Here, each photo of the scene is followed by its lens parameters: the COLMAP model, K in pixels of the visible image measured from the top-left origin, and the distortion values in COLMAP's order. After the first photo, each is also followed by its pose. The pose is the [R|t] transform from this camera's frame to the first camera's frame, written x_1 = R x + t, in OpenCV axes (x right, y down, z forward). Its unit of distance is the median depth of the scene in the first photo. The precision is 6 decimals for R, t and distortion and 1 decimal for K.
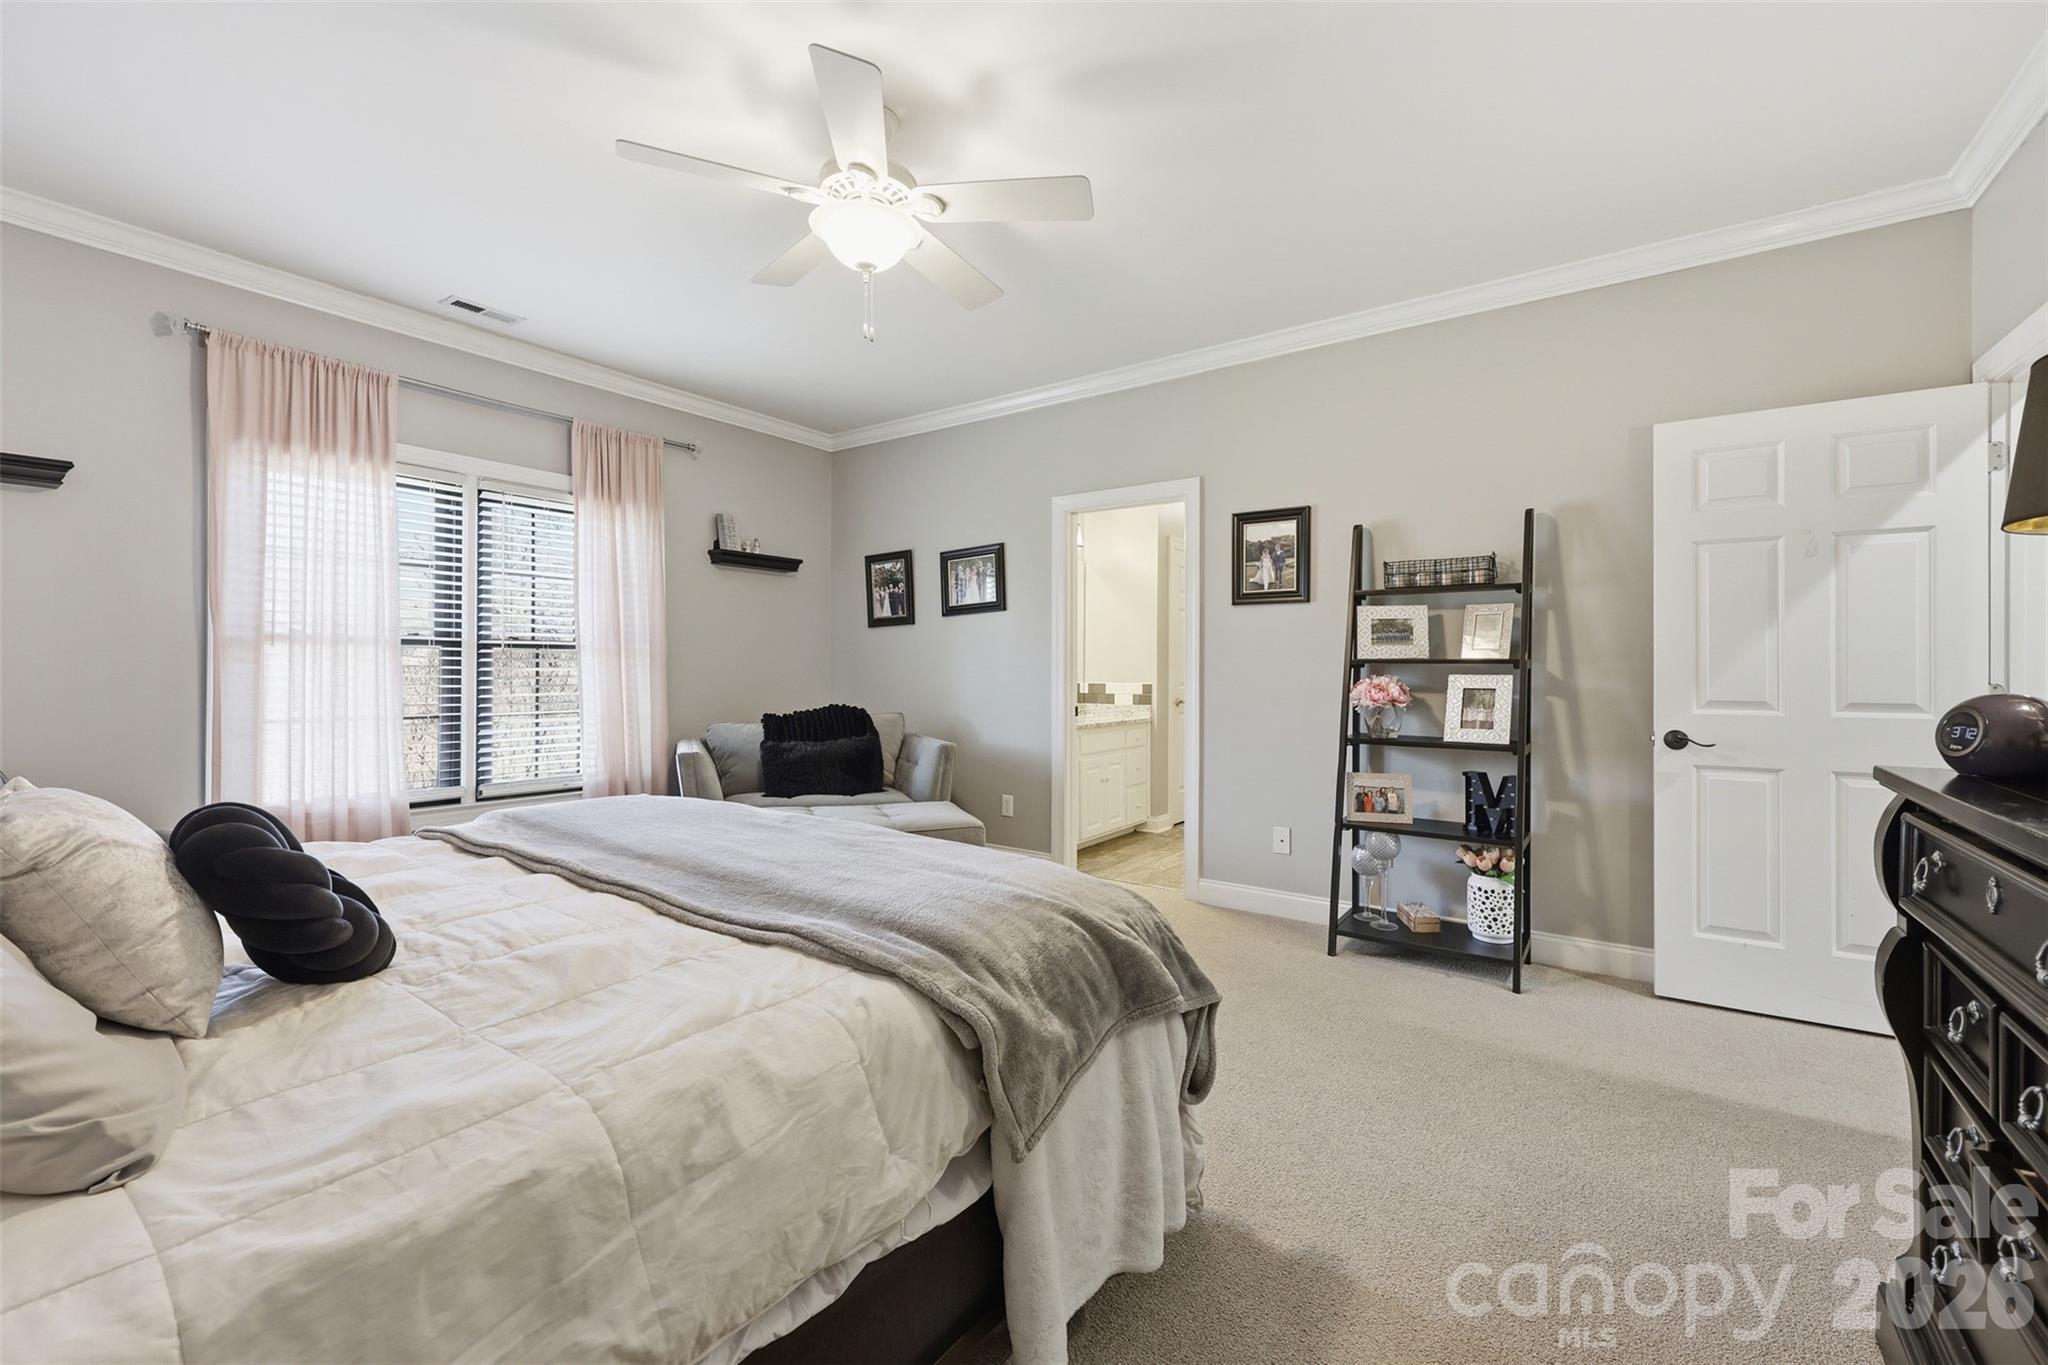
lens RADIAL K [[839.8, 0, 1028.7], [0, 839.8, 661.4], [0, 0, 1]] dist [0.000067, 0.000355]
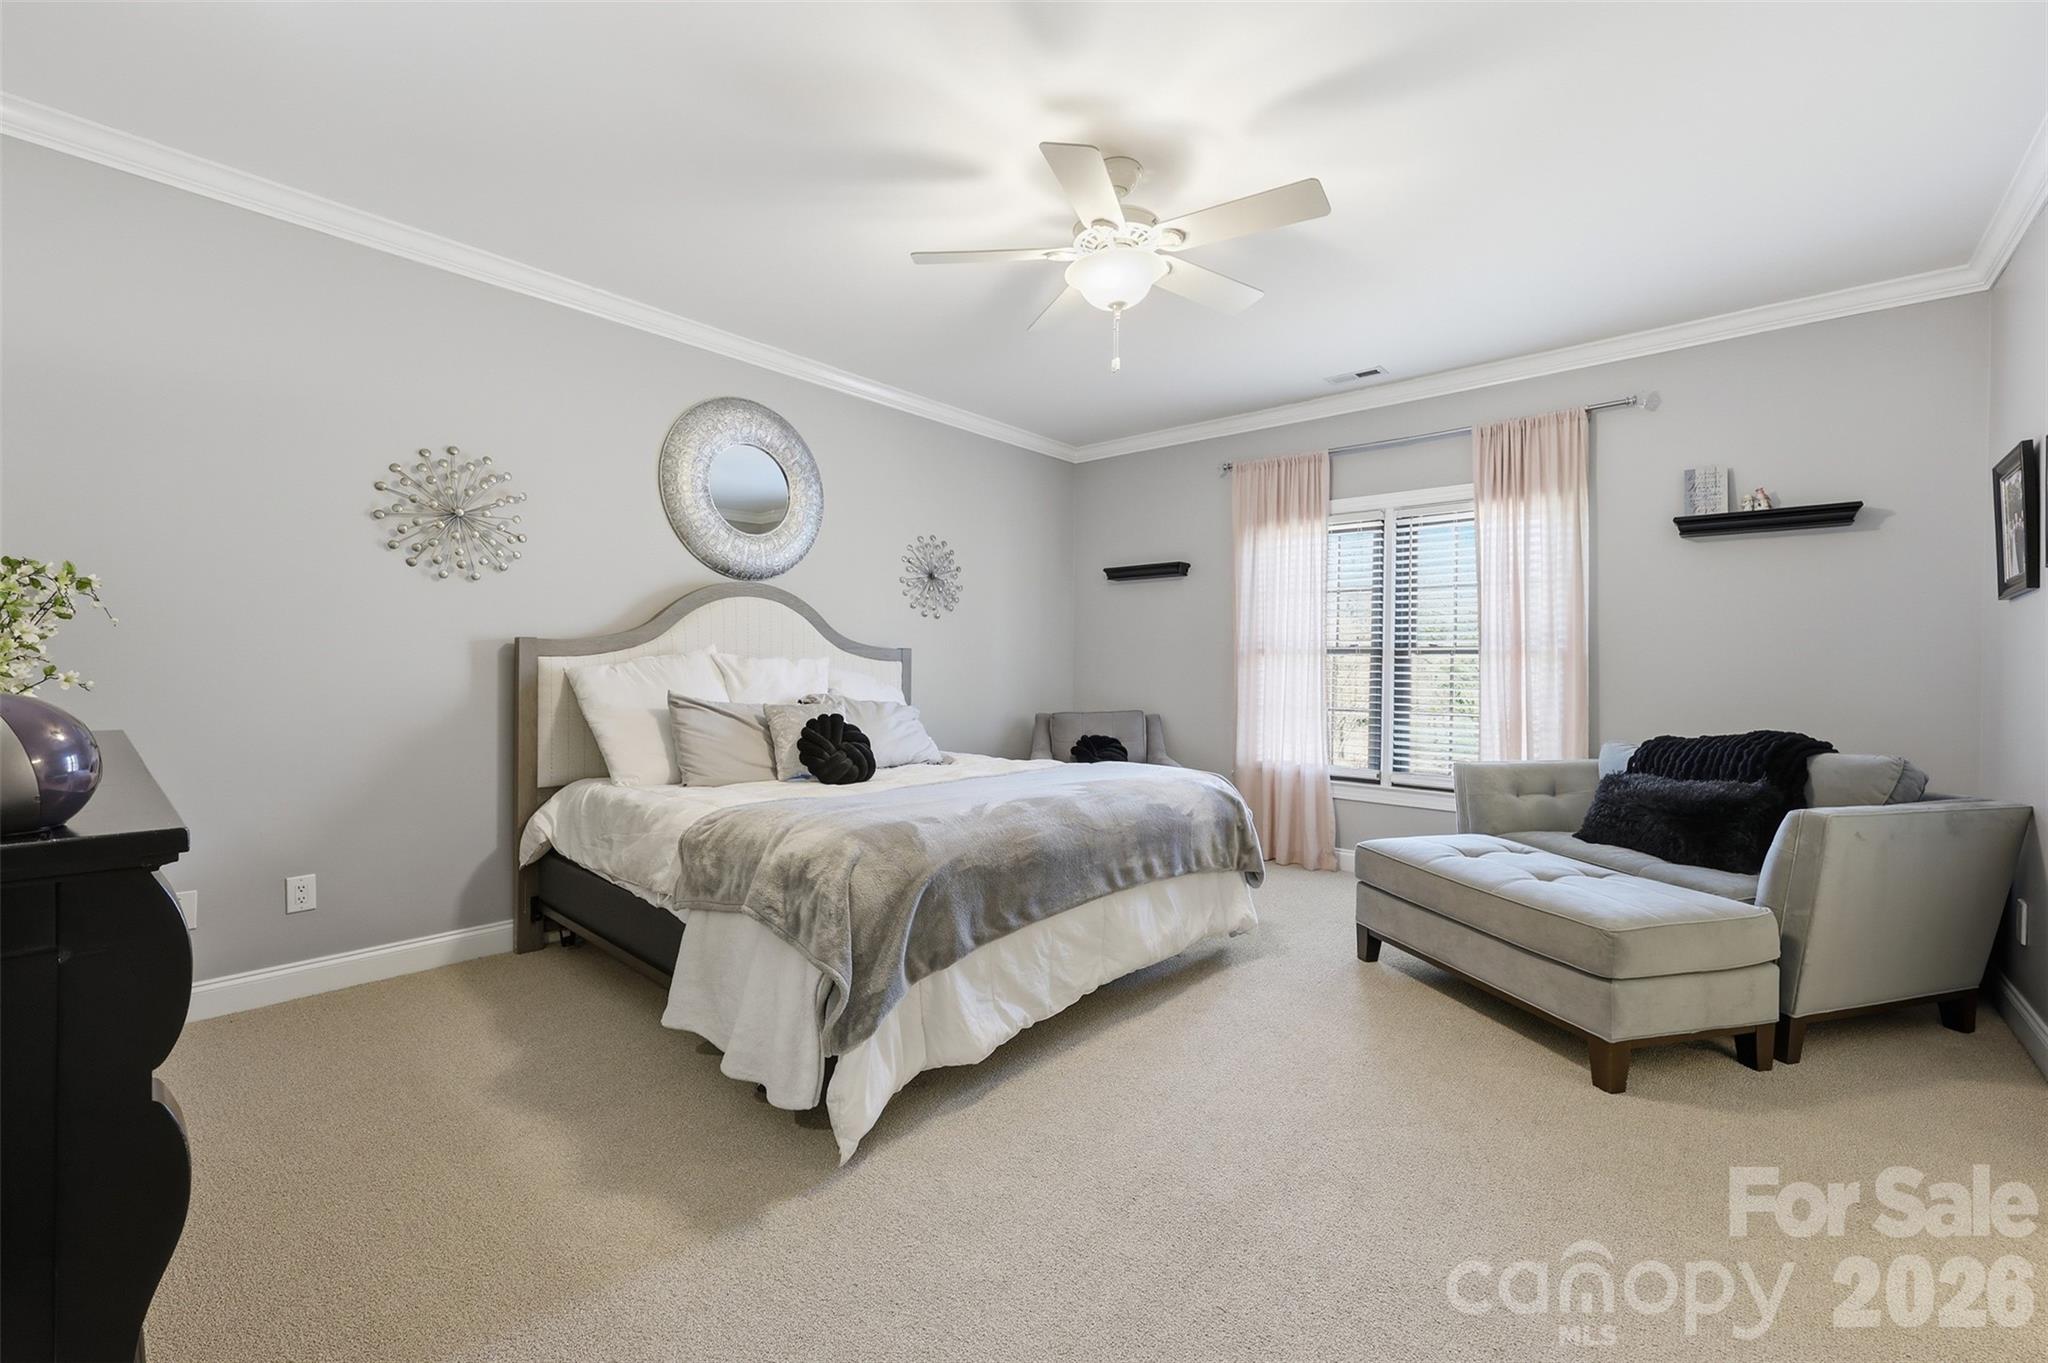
lens RADIAL K [[839.8, 0, 1028.7], [0, 839.8, 660.4], [0, 0, 1]] dist [0.000067, 0.000355]
pose [[-0.080079, -0.024237, -0.996494, 0.563241], [-0.006377, 0.999696, -0.023803, 0.023663], [0.996768, 0.004449, -0.080209, 0.596994]]
